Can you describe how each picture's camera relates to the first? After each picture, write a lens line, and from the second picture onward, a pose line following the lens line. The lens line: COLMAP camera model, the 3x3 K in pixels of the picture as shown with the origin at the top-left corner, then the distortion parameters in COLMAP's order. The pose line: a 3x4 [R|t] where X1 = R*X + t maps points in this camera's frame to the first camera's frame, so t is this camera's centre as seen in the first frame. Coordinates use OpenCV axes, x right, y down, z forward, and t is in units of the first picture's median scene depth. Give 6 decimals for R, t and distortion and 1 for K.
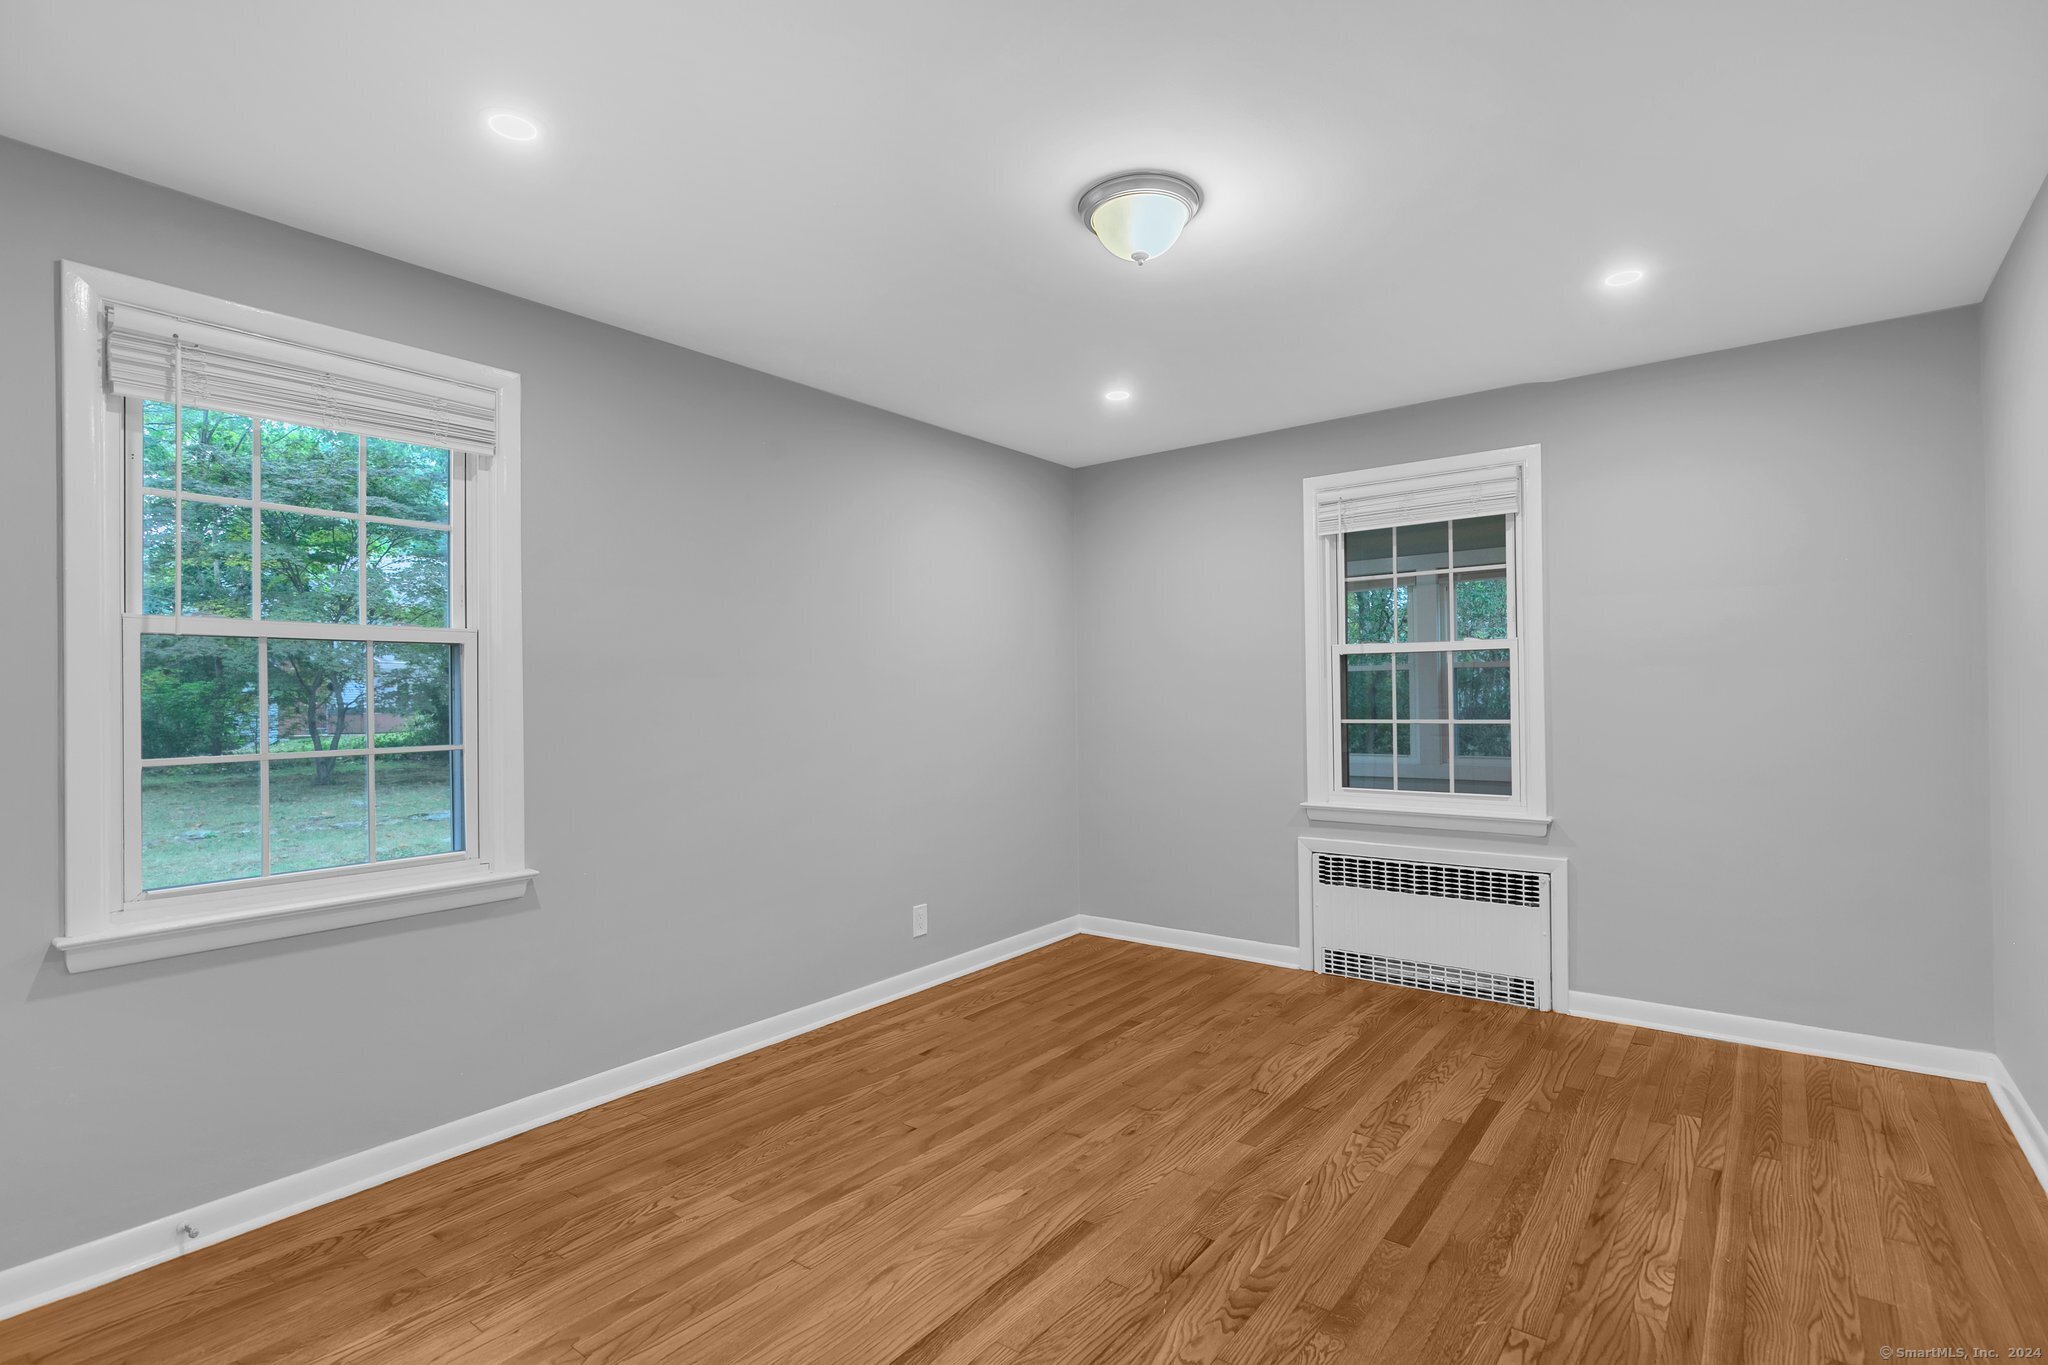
lens RADIAL K [[919.5, 0, 1038.5], [0, 919.5, 687.9], [0, 0, 1]] dist [0.013332, -0.002132]
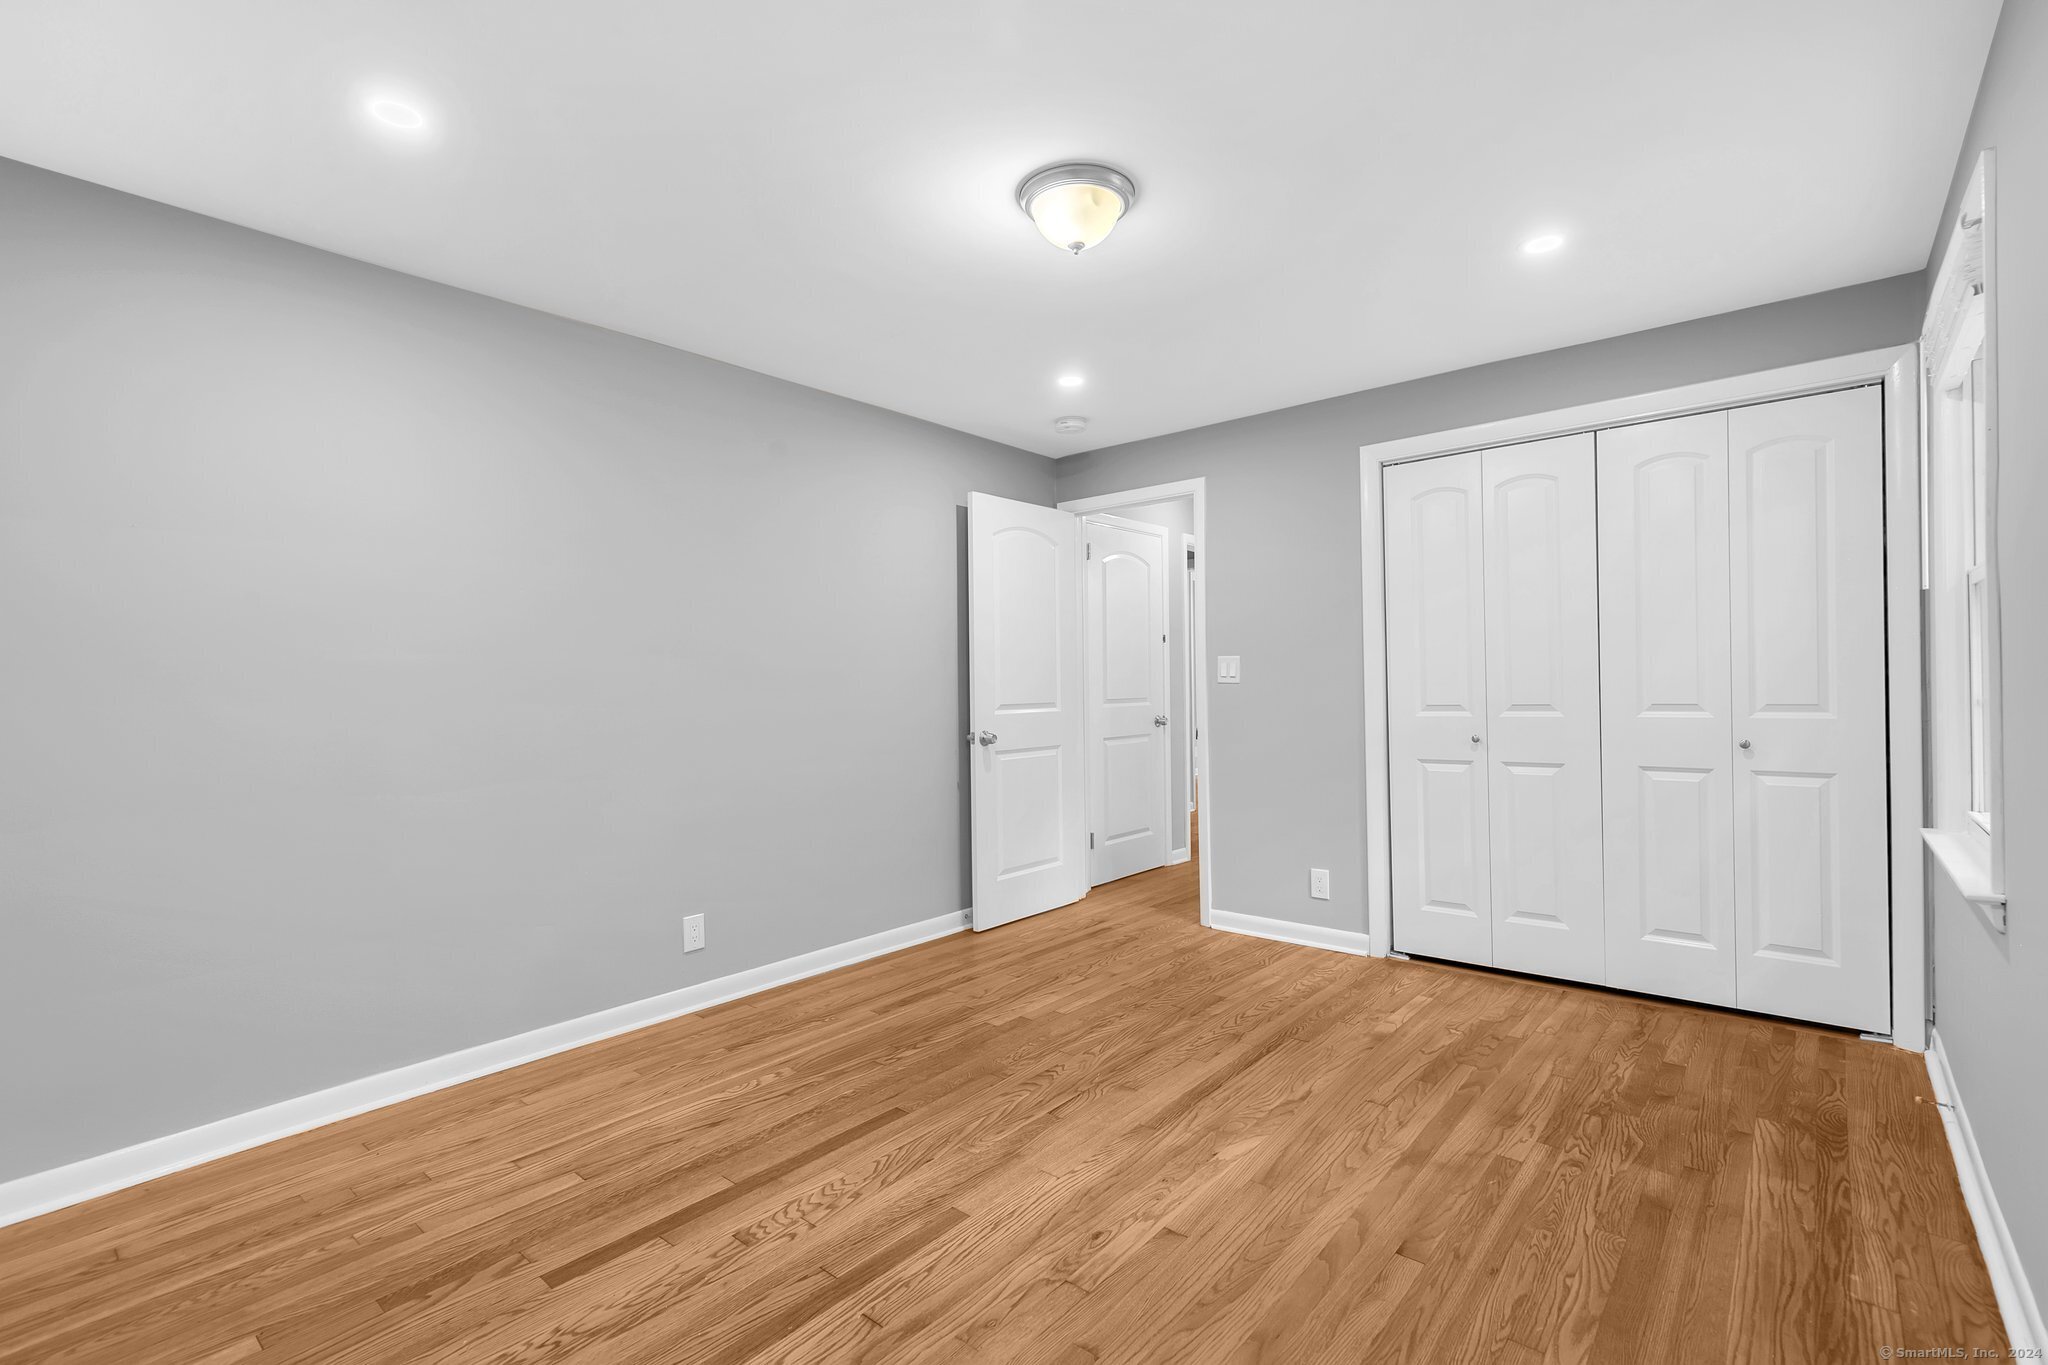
lens RADIAL K [[919.5, 0, 1038.5], [0, 919.5, 687.9], [0, 0, 1]] dist [0.013332, -0.002132]
pose [[-0.998284, 0.029308, 0.050689, 0.111016], [0.028633, 0.999492, -0.013987, 0.046947], [-0.051073, -0.012512, -0.998617, 1.998842]]
